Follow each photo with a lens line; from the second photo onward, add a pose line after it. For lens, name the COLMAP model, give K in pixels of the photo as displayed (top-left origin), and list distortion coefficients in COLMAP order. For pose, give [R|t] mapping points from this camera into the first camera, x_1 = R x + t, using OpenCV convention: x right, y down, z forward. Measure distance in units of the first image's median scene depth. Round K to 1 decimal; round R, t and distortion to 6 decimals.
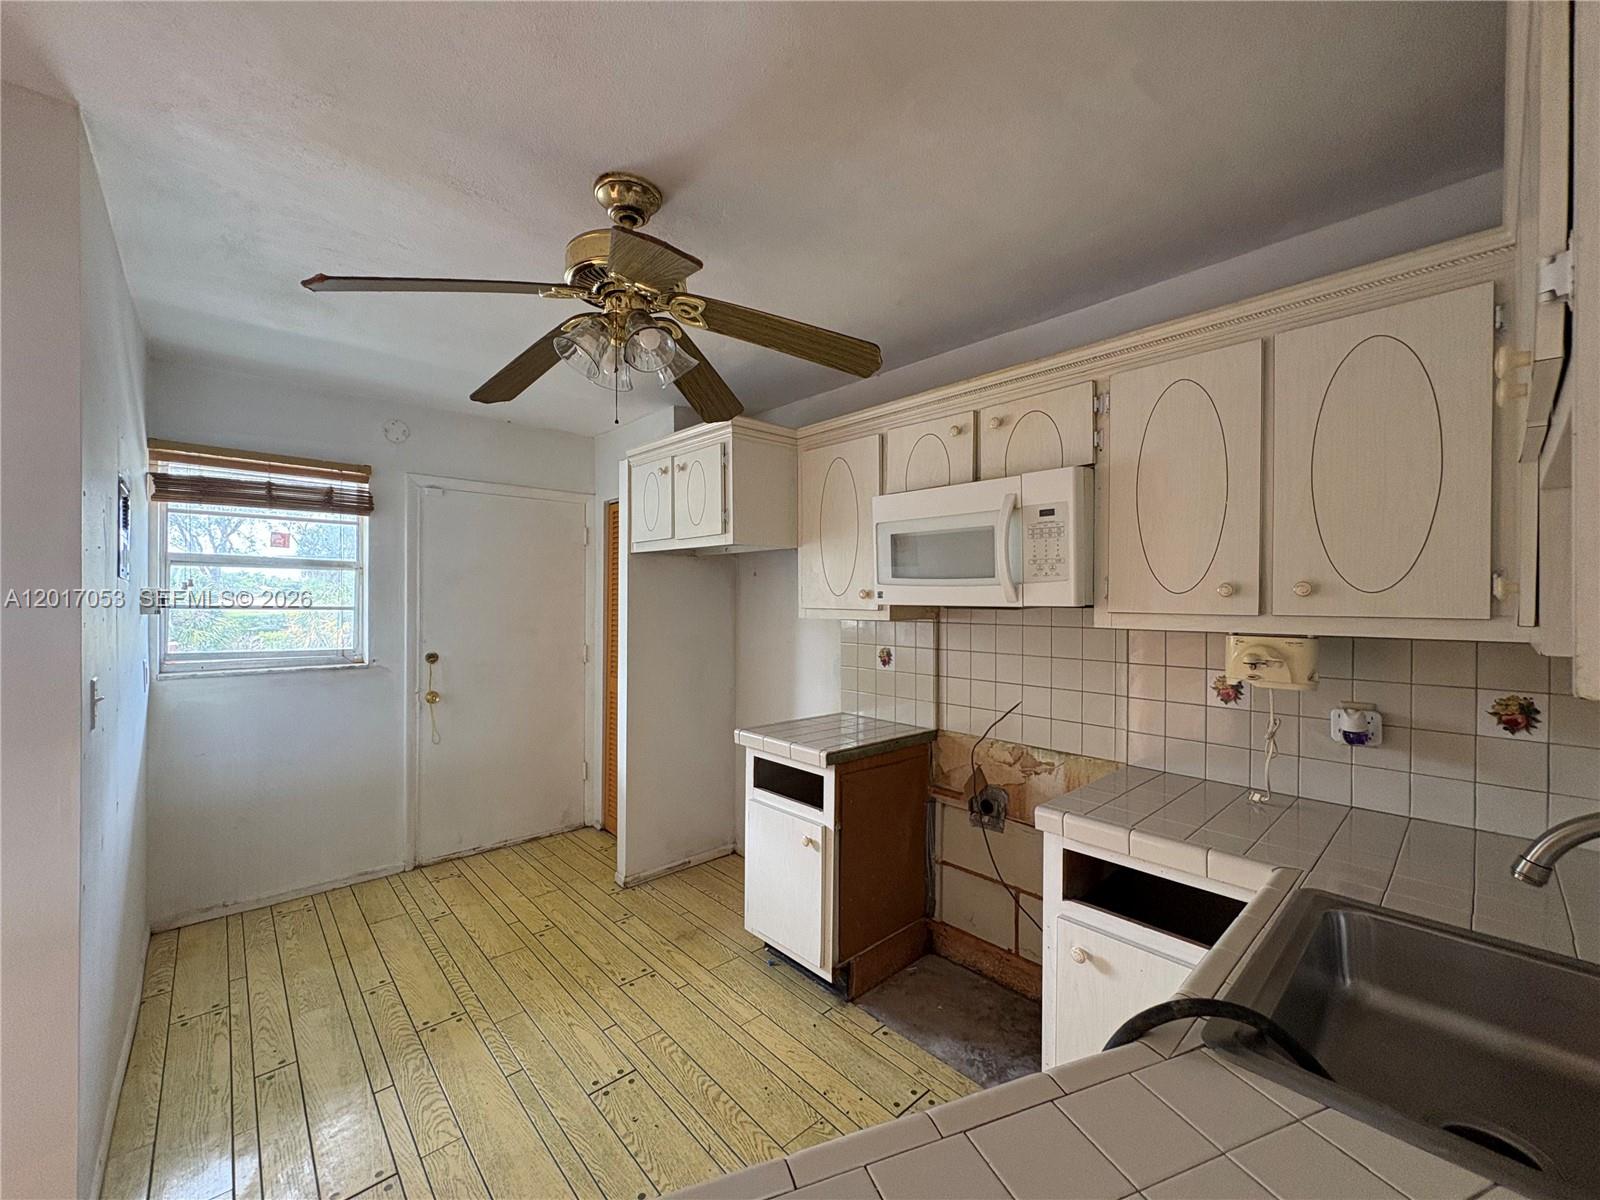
lens RADIAL K [[635.8, 0, 802.2], [0, 635.8, 600.1], [0, 0, 1]] dist [-0.001847, 0.000144]
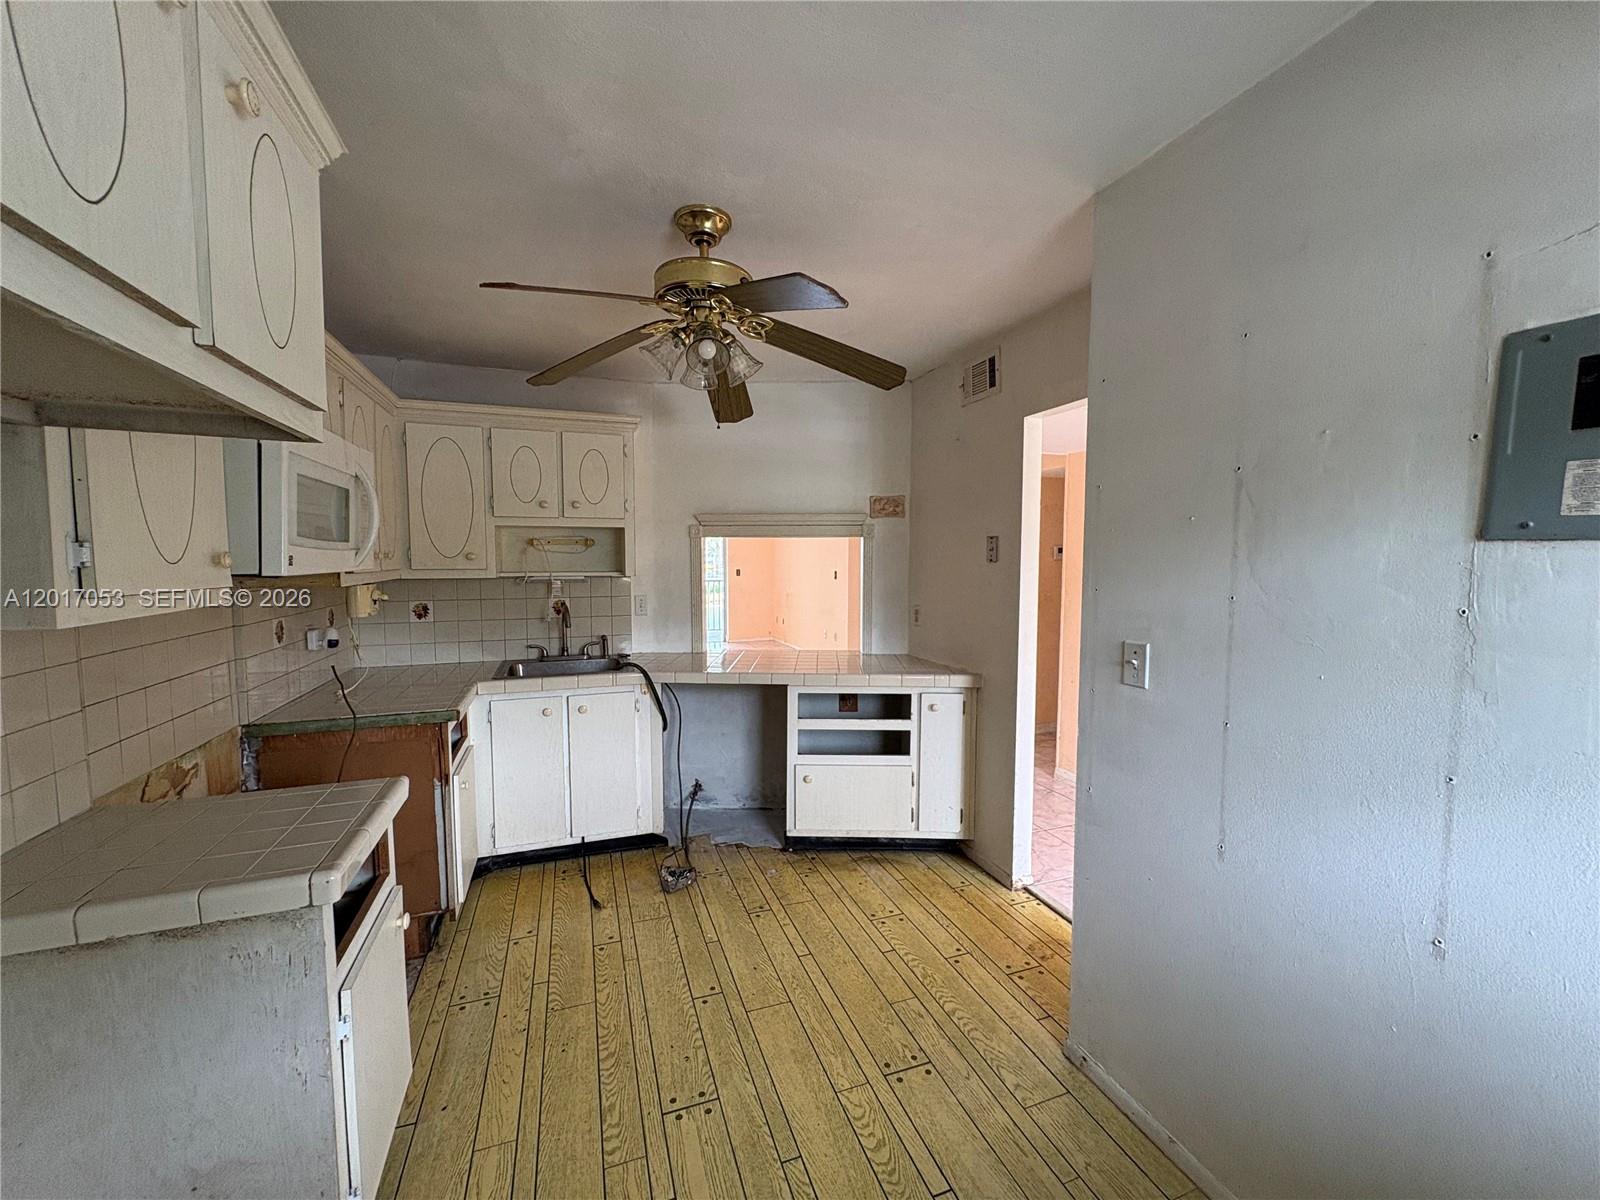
lens RADIAL K [[635.8, 0, 802.2], [0, 635.8, 600.1], [0, 0, 1]] dist [-0.001847, 0.000144]
pose [[-0.923907, -0.024720, 0.381818, -0.802246], [-0.001448, 0.998129, 0.061118, -0.012308], [-0.382615, 0.055915, -0.922214, 1.803689]]
